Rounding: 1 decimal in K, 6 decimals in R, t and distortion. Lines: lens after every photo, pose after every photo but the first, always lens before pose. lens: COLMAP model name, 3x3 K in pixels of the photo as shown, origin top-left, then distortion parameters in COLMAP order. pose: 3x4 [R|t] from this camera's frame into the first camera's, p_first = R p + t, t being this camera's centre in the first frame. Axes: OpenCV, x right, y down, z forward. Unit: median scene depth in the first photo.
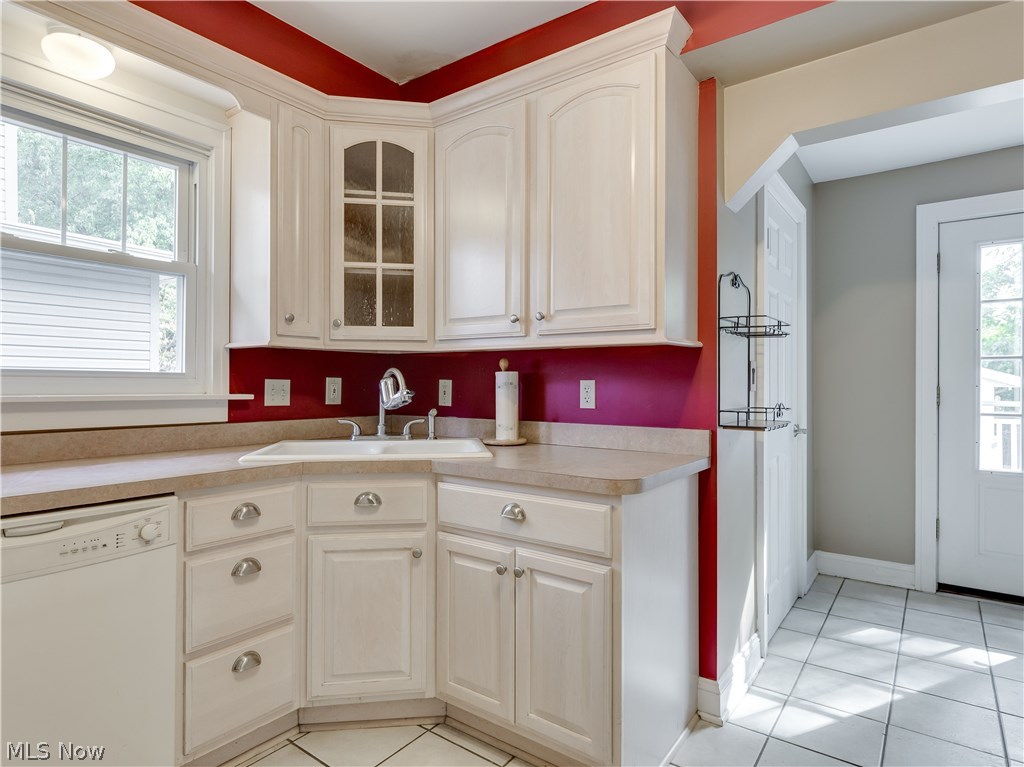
lens RADIAL K [[581.7, 0, 518.0], [0, 581.7, 382.6], [0, 0, 1]] dist [-0.005168, 0.000892]
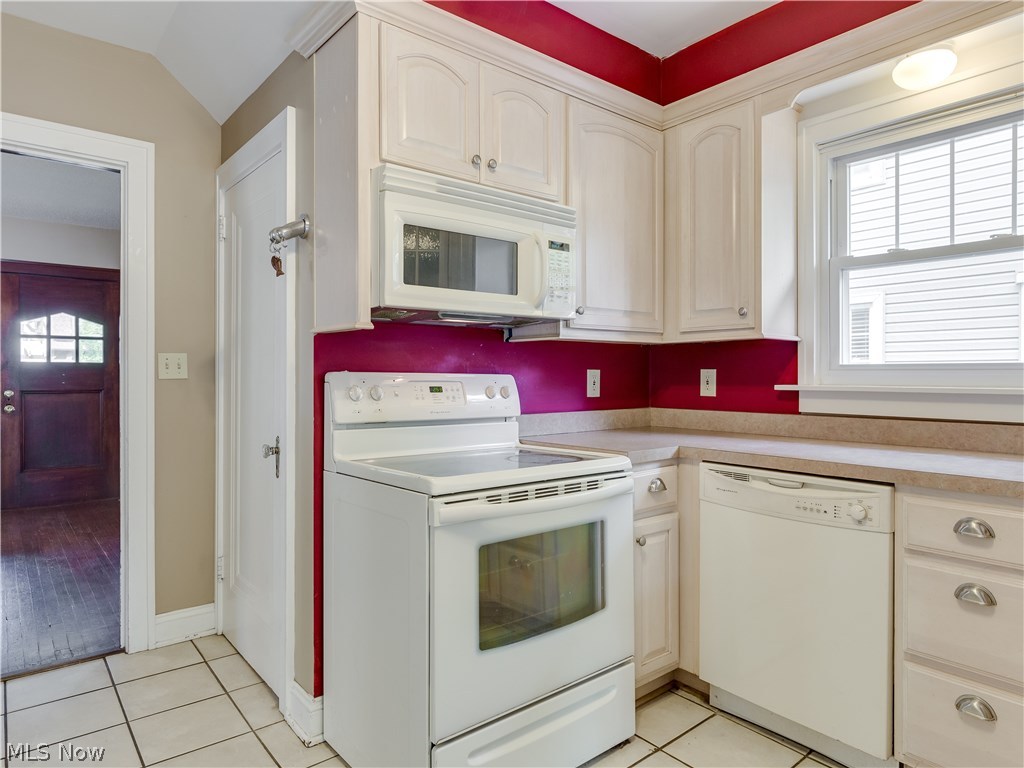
lens RADIAL K [[643.5, 0, 534.8], [0, 643.5, 376.2], [0, 0, 1]] dist [0.000753, -0.005107]
pose [[-0.243885, -0.003227, -0.969799, 0.616247], [0.001280, 0.999993, -0.003649, 0.005627], [0.969803, -0.002132, -0.243880, 0.642607]]
